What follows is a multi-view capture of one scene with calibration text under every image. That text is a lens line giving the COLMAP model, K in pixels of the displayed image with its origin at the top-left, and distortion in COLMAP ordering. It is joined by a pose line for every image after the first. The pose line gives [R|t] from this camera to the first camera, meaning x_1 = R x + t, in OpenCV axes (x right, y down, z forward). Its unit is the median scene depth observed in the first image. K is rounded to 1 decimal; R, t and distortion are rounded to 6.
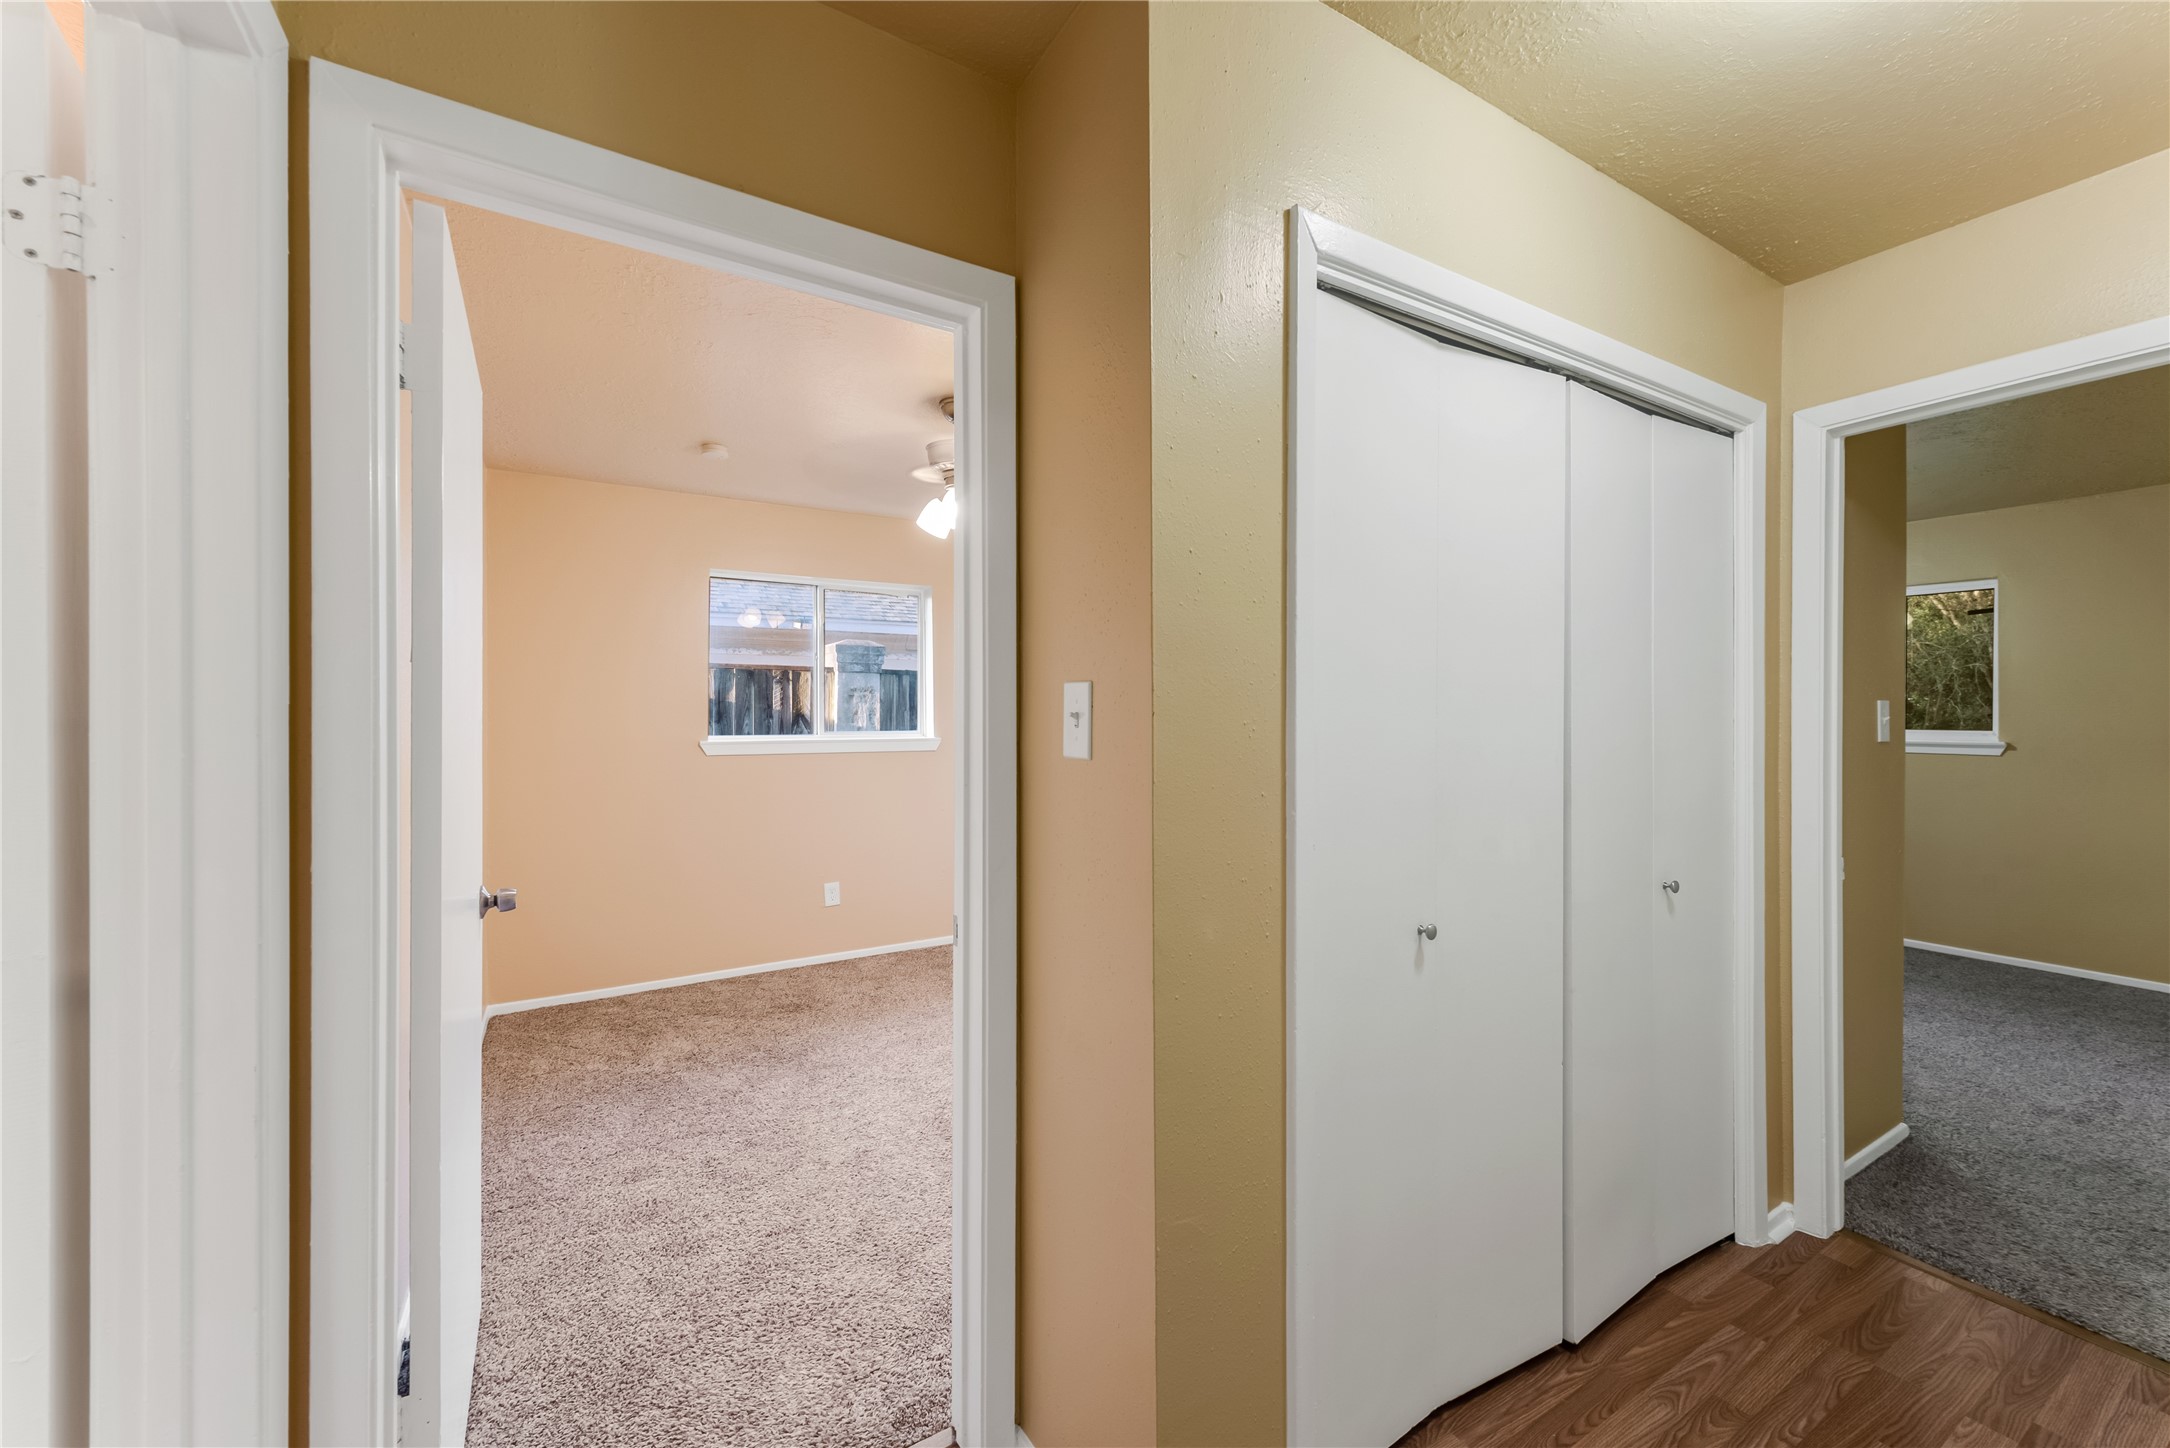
lens RADIAL K [[854.8, 0, 1076.6], [0, 854.8, 734.7], [0, 0, 1]] dist [0.014219, -0.003162]
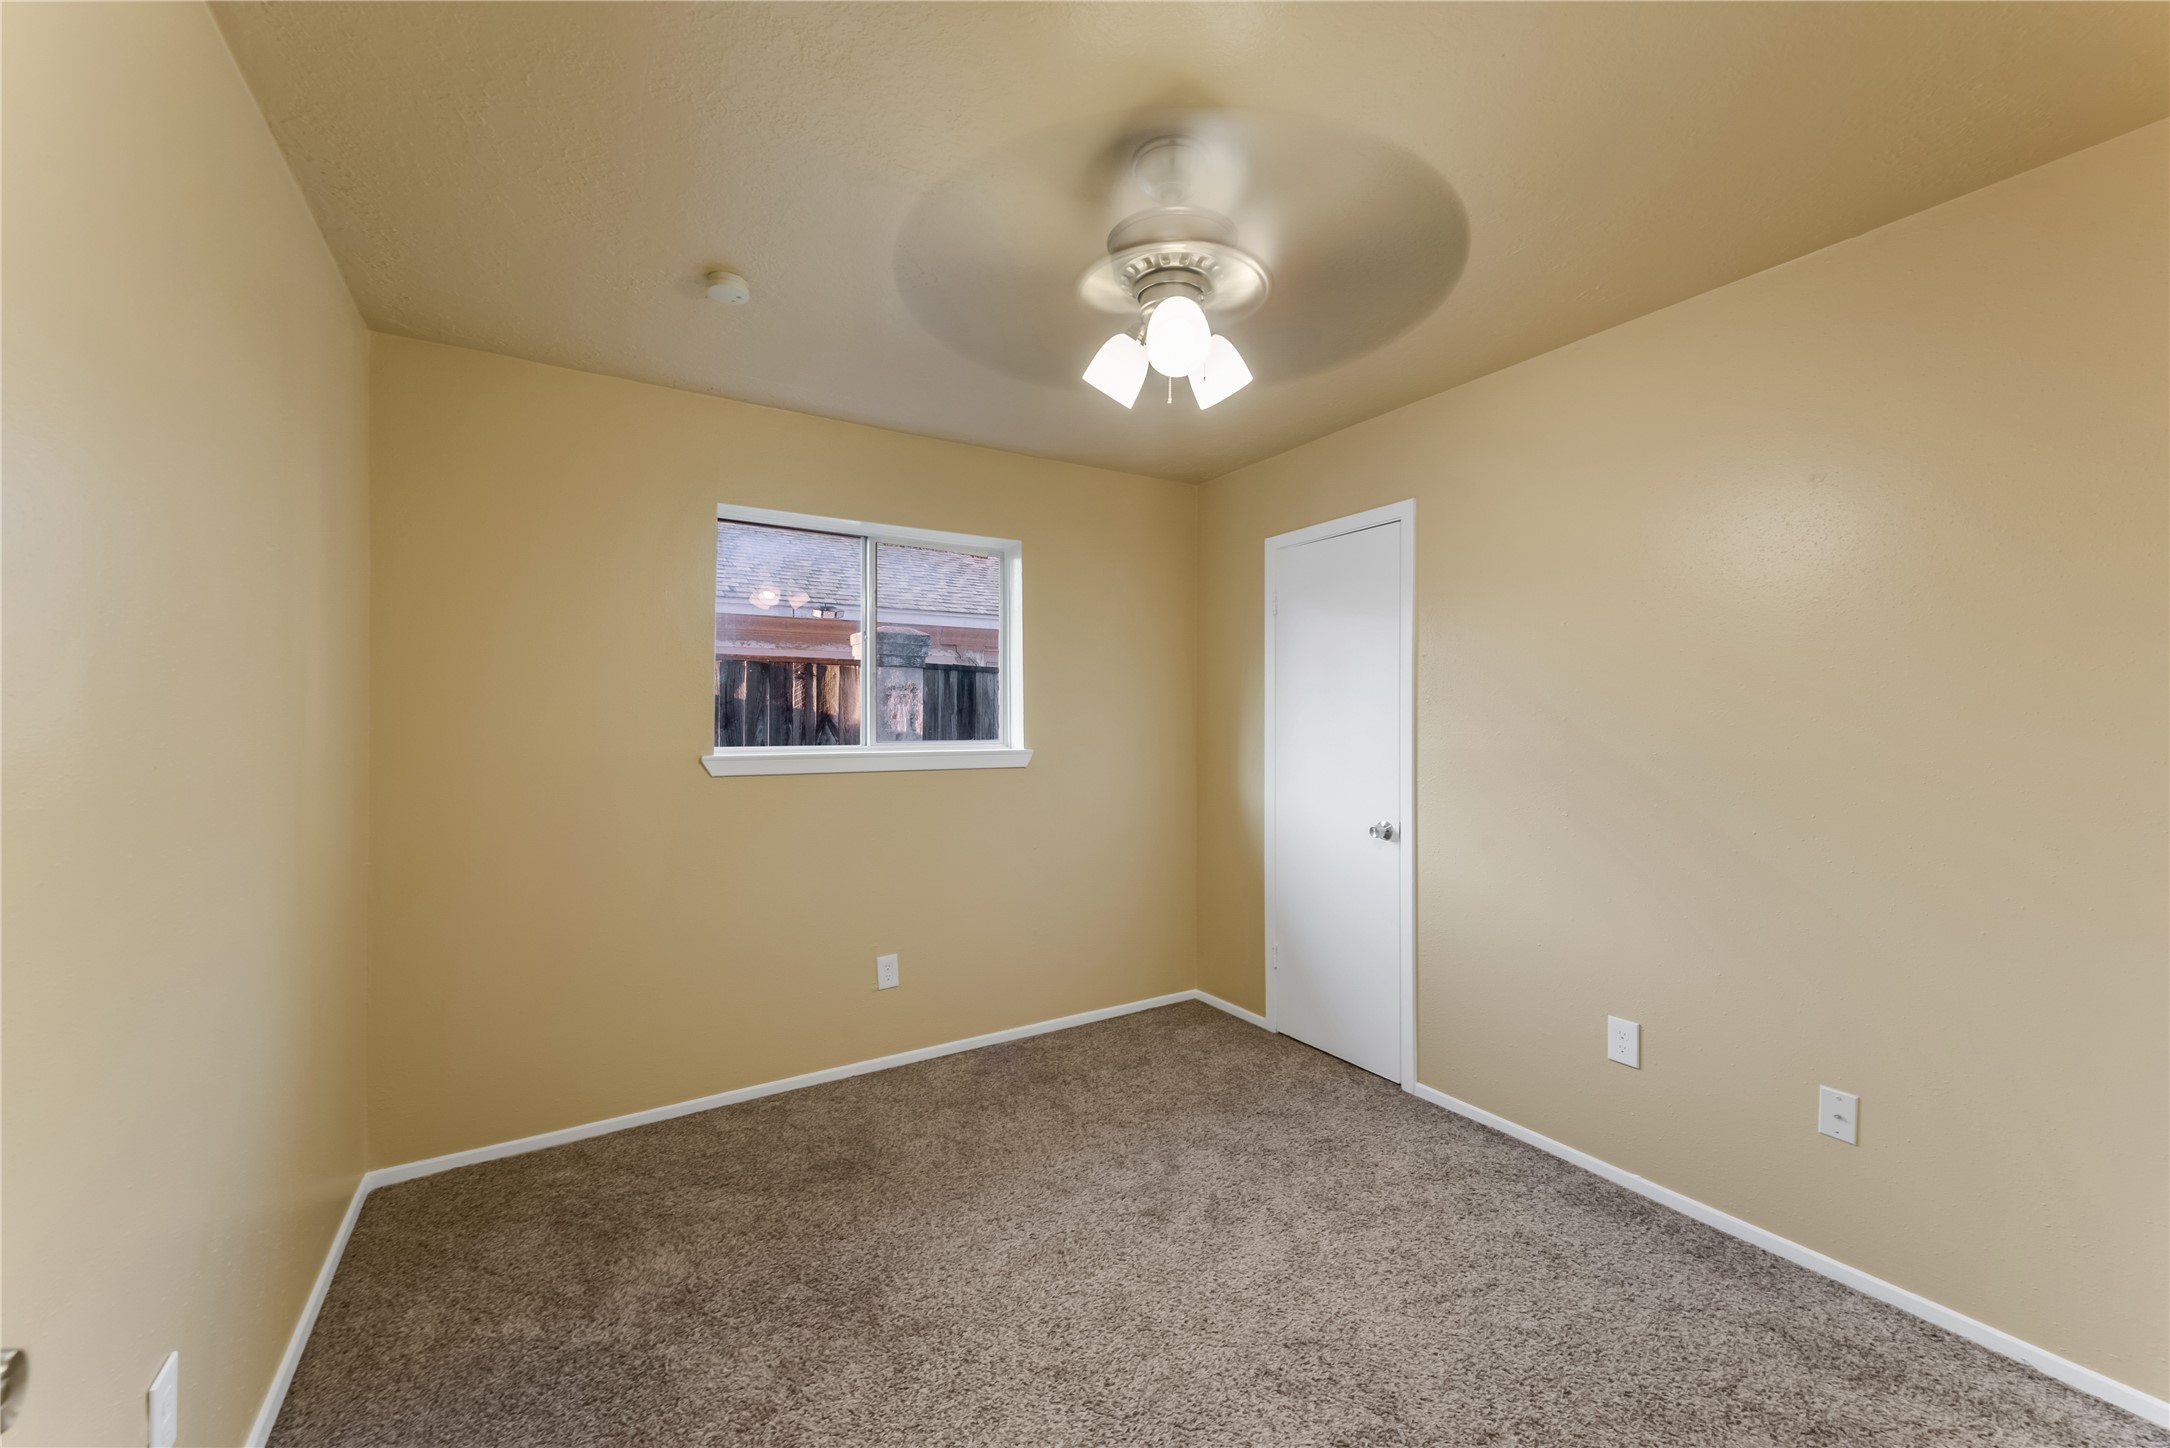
lens RADIAL K [[854.8, 0, 1082.1], [0, 854.8, 737.0], [0, 0, 1]] dist [0.014219, -0.003162]
pose [[0.999992, 0.001167, 0.003762, -0.130044], [-0.001154, 0.999993, -0.003575, -0.005703], [-0.003767, 0.003571, 0.999987, 0.296436]]
